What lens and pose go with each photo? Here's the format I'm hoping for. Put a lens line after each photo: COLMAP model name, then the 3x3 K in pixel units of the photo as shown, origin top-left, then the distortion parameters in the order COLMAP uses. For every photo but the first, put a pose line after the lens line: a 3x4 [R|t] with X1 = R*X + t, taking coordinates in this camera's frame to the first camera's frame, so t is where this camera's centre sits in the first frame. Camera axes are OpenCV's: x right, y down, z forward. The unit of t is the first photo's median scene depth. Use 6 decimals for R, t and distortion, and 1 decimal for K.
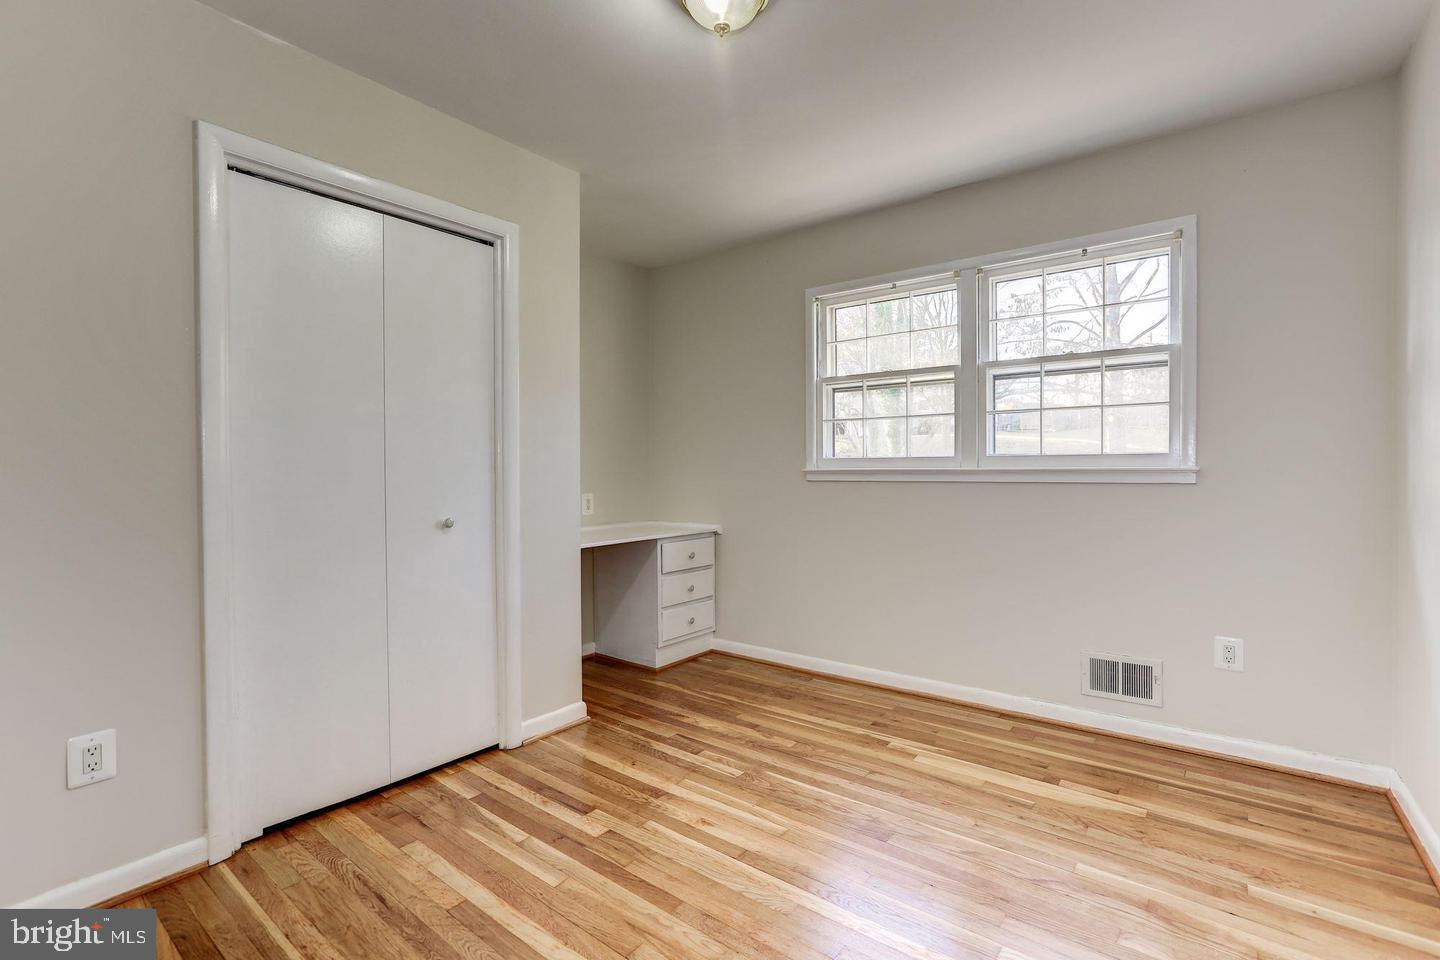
lens RADIAL K [[648.1, 0, 724.4], [0, 648.1, 477.4], [0, 0, 1]] dist [-0.046979, 0.022881]
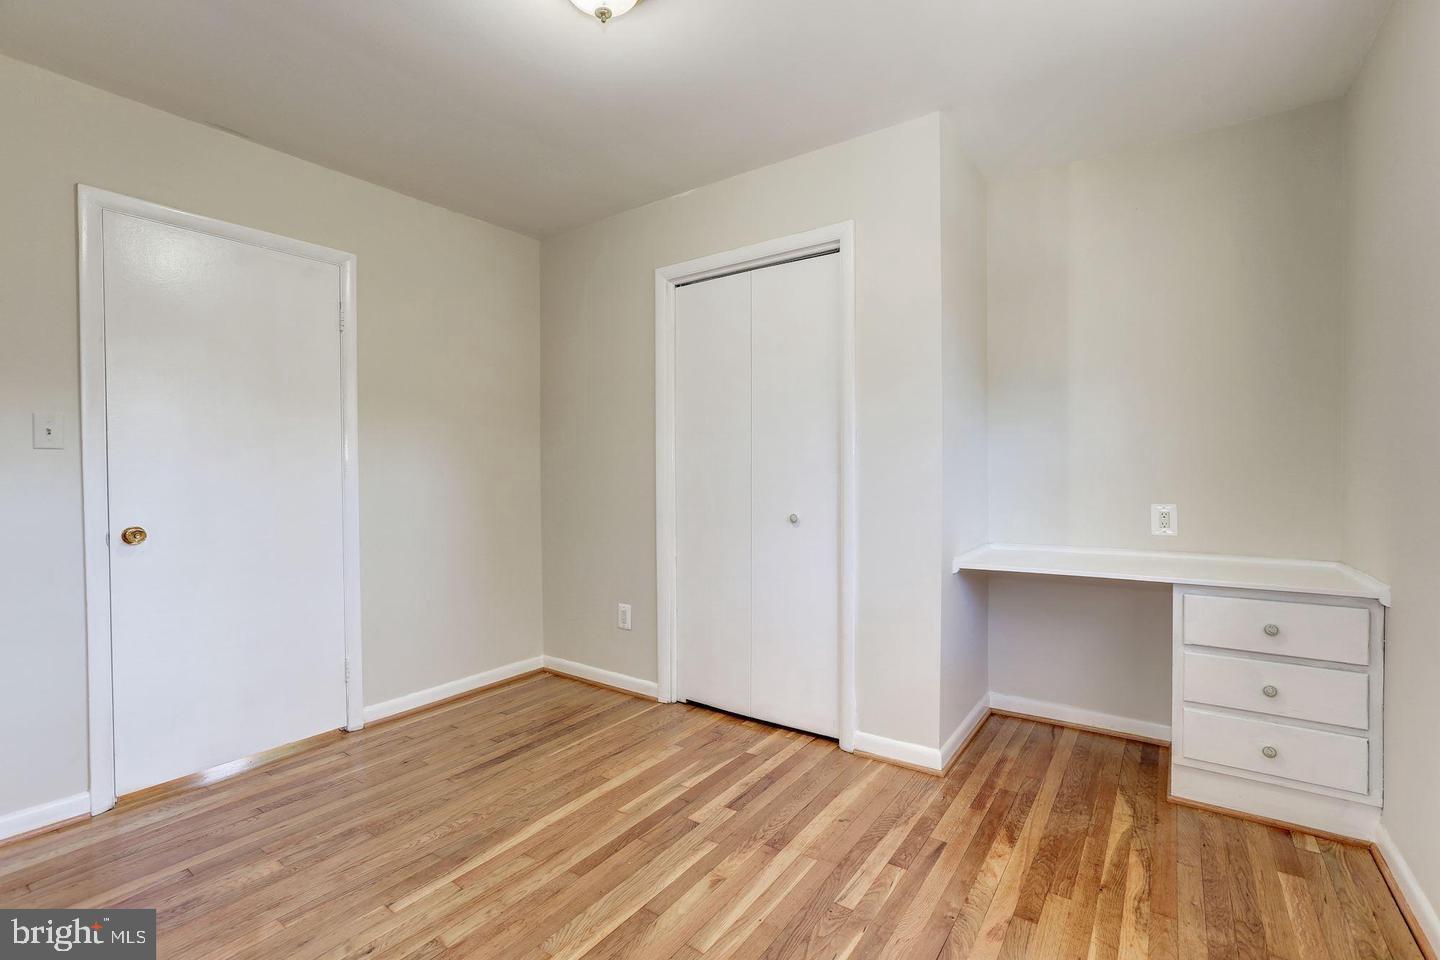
lens RADIAL K [[648.1, 0, 724.4], [0, 648.1, 477.4], [0, 0, 1]] dist [-0.046979, 0.022881]
pose [[0.042262, 0.020035, -0.998906, 0.661898], [-0.000171, 0.999799, 0.020046, -0.022490], [0.999107, -0.000677, 0.042257, 0.780610]]
